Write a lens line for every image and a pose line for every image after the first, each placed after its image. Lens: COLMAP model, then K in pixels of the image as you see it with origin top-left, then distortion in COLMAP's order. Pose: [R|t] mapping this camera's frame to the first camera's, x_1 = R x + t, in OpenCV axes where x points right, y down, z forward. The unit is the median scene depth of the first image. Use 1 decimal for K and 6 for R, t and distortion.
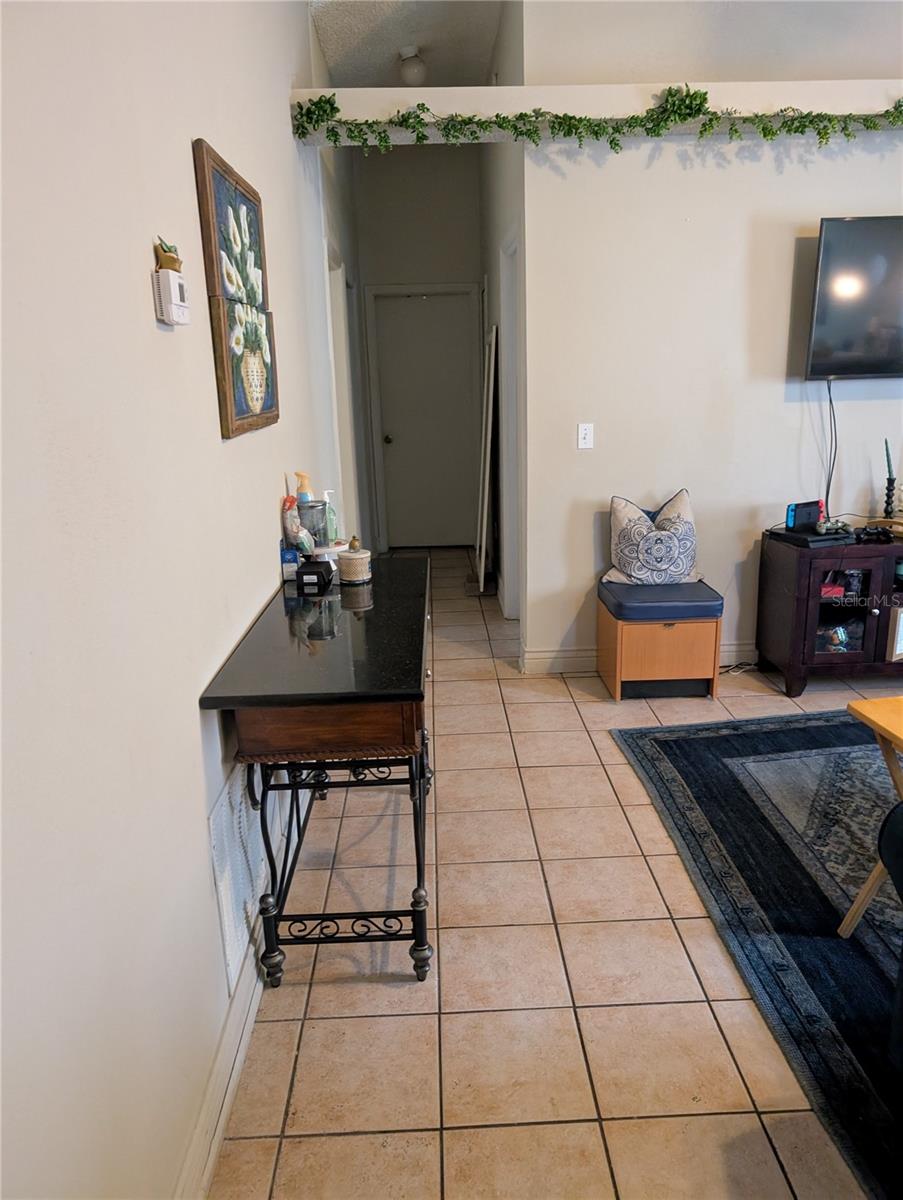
lens RADIAL K [[863.6, 0, 455.0], [0, 863.6, 621.8], [0, 0, 1]] dist [0.006161, -0.007420]
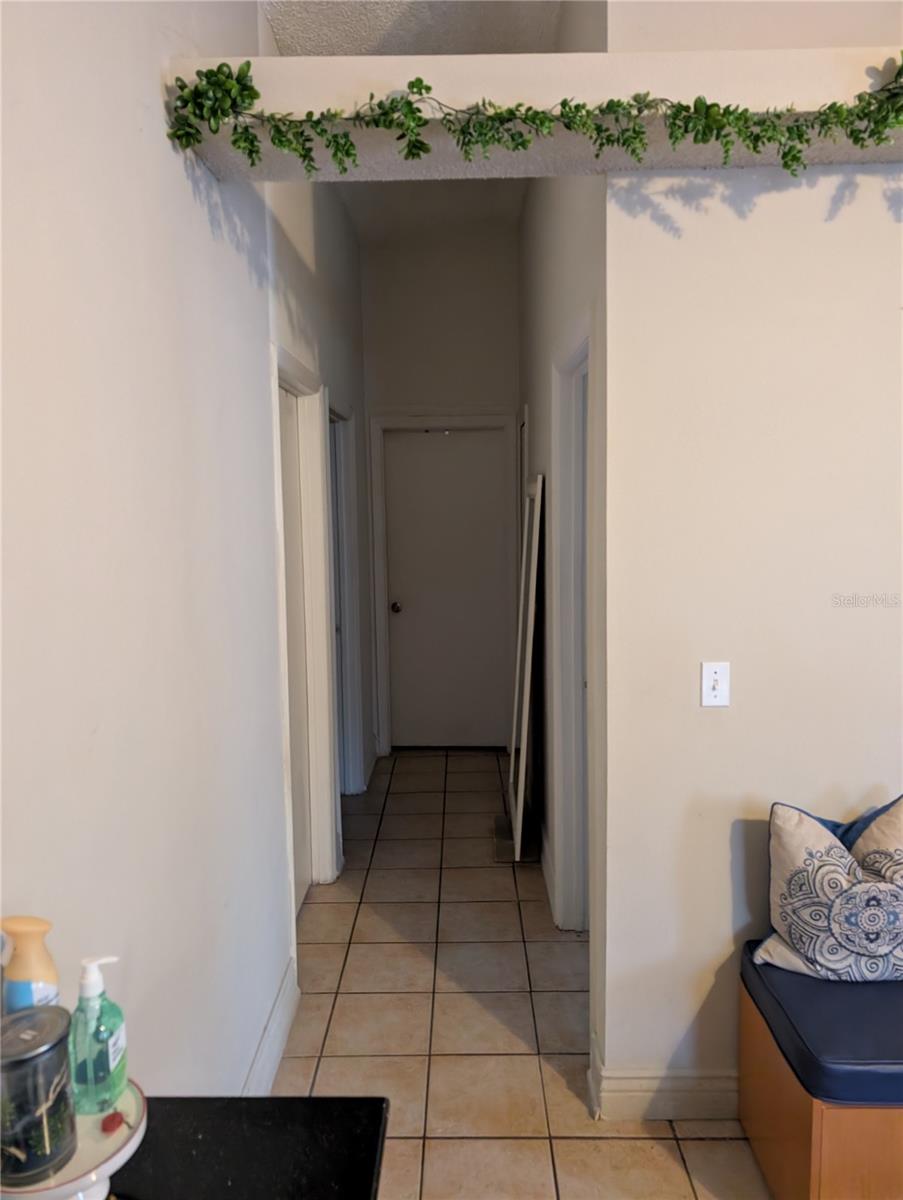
lens RADIAL K [[863.6, 0, 453.4], [0, 863.6, 598.6], [0, 0, 1]] dist [0.006161, -0.007420]
pose [[0.999115, 0.016367, -0.038750, 0.007928], [-0.022496, 0.986297, -0.163437, -0.208952], [0.035544, 0.164164, 0.985792, 0.535662]]
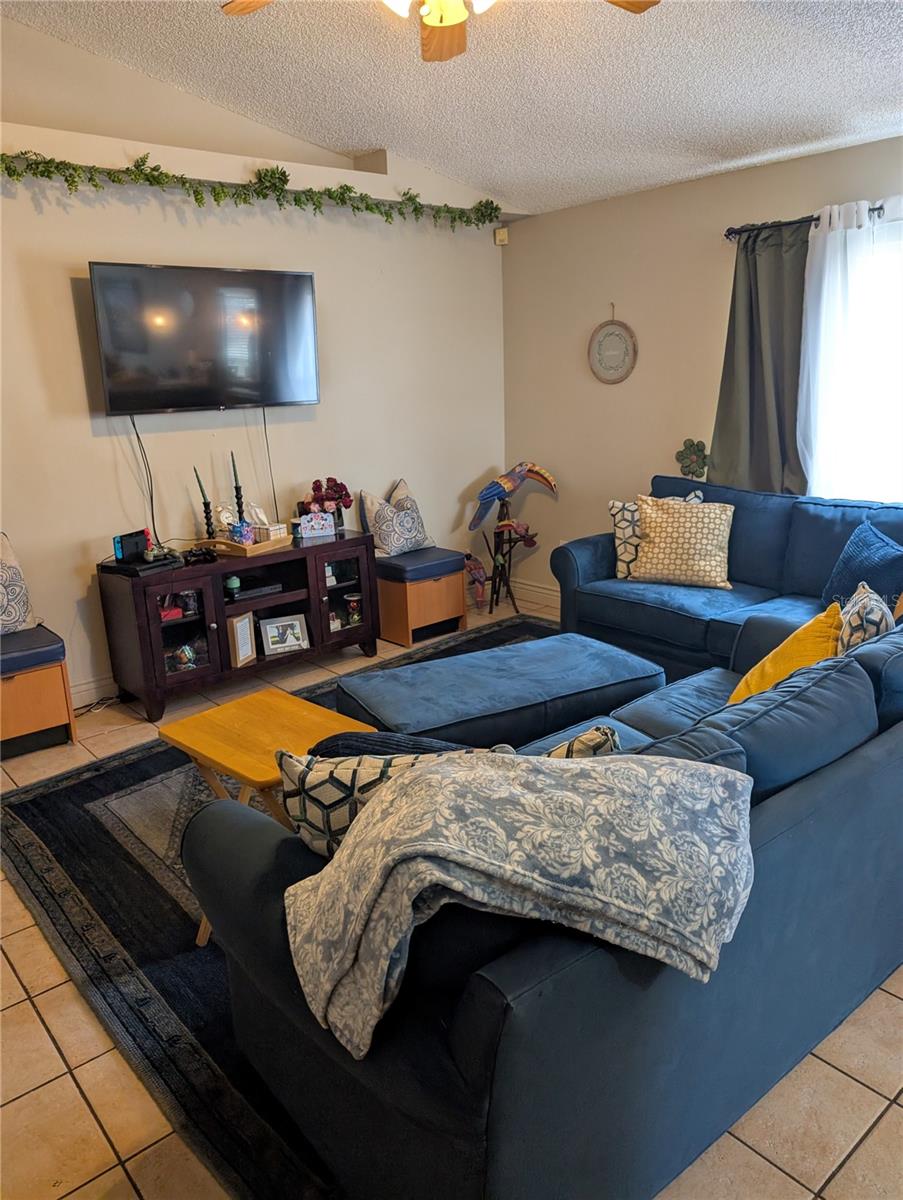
lens RADIAL K [[863.6, 0, 453.3], [0, 863.6, 601.2], [0, 0, 1]] dist [0.006161, -0.007420]
pose [[0.780541, -0.160978, 0.604021, 0.072243], [0.185381, 0.982414, 0.022265, -0.010409], [-0.596983, 0.094595, 0.796657, -0.041885]]
